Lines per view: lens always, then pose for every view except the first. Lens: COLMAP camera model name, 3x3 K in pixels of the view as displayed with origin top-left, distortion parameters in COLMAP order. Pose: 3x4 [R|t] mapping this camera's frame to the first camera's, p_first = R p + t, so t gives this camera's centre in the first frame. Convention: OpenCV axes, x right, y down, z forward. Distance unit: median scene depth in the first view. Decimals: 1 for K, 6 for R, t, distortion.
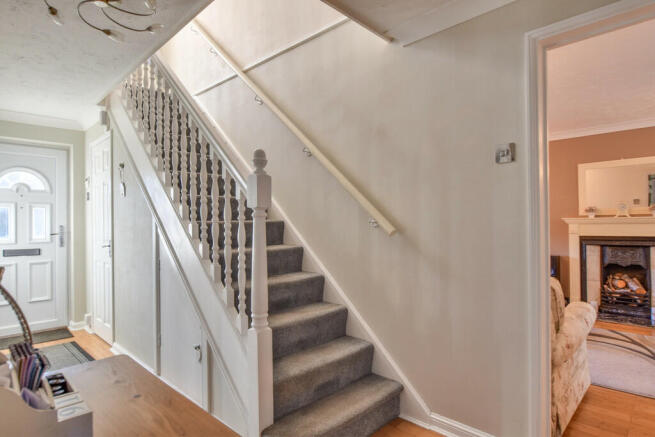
lens RADIAL K [[361.5, 0, 327.5], [0, 361.5, 218.5], [0, 0, 1]] dist [-0.002305, -0.000879]
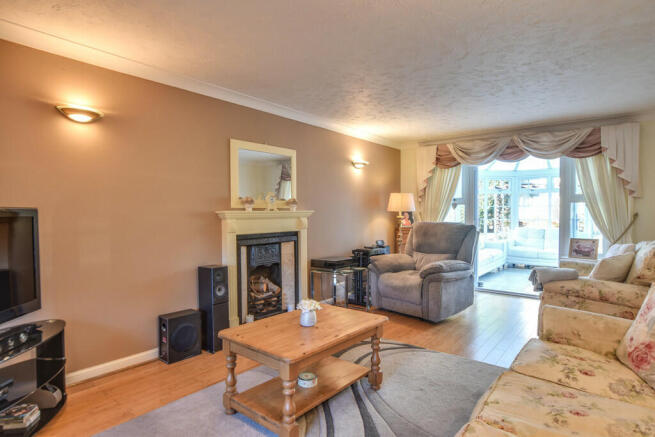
lens RADIAL K [[361.5, 0, 327.5], [0, 361.5, 218.5], [0, 0, 1]] dist [-0.002305, -0.000879]
pose [[-0.077835, -0.001553, 0.996965, -0.069074], [-0.007802, 0.999969, 0.000949, 0.011955], [-0.996936, -0.007704, -0.077845, 0.897506]]
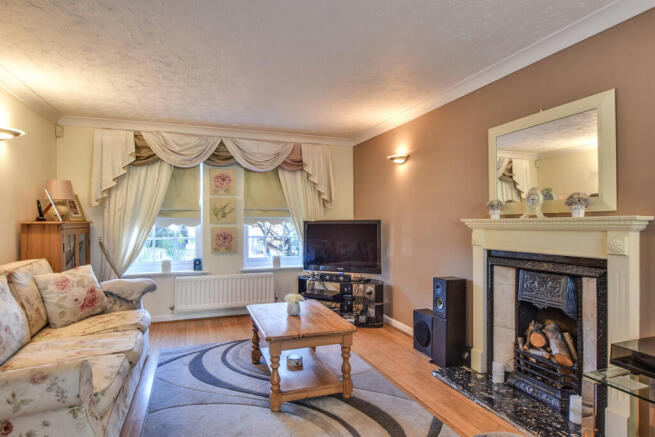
lens RADIAL K [[361.5, 0, 327.5], [0, 361.5, 218.5], [0, 0, 1]] dist [-0.002305, -0.000879]
pose [[0.905992, 0.003442, -0.423281, 0.739024], [-0.001549, 0.999987, 0.004817, -0.005278], [0.423292, -0.003708, 0.905986, 0.361394]]
